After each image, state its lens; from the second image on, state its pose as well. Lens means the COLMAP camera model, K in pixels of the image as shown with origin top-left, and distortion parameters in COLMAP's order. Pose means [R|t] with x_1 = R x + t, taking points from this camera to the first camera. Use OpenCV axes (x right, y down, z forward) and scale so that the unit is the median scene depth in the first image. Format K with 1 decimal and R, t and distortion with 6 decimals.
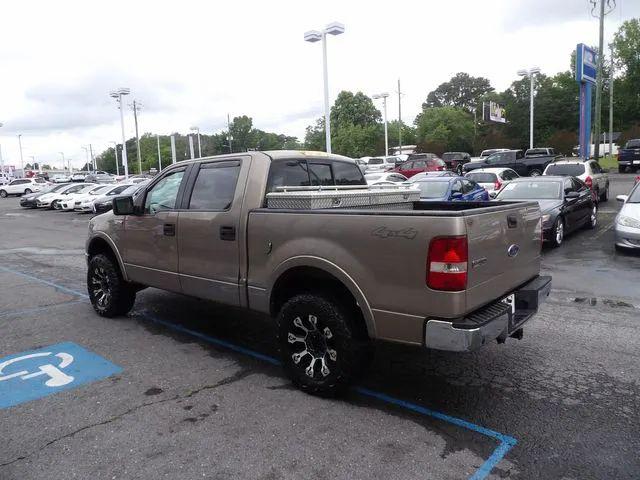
lens RADIAL K [[454.0, 0, 334.1], [0, 454.0, 234.1], [0, 0, 1]] dist [-0.011675, 0.004960]
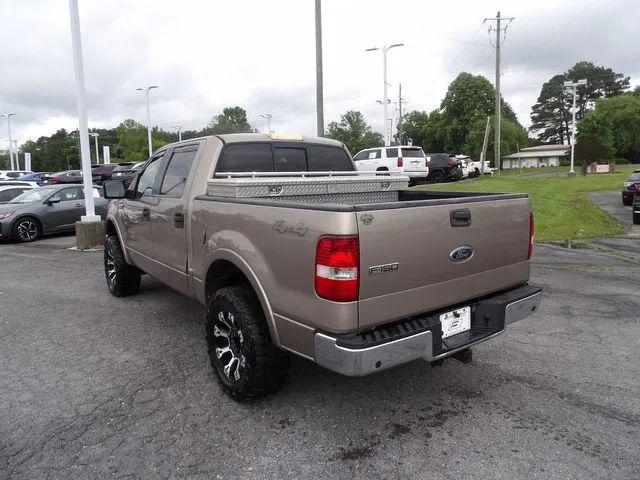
lens RADIAL K [[446.8, 0, 326.8], [0, 446.8, 239.6], [0, 0, 1]] dist [0.019339, -0.008050]
pose [[0.971079, 0.040250, -0.235340, 0.340847], [-0.028858, 0.998248, 0.051650, -0.022893], [0.237007, -0.043365, 0.970540, 0.164420]]
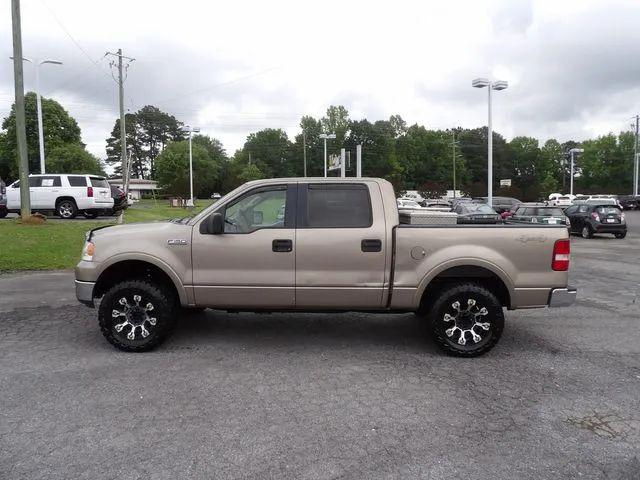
lens RADIAL K [[454.7, 0, 320.7], [0, 454.7, 239.1], [0, 0, 1]] dist [-0.008696, 0.013177]
pose [[0.788457, -0.023092, 0.614656, -1.220378], [0.040855, 0.999054, -0.014875, -0.006628], [-0.613732, 0.036840, 0.788655, 0.164393]]
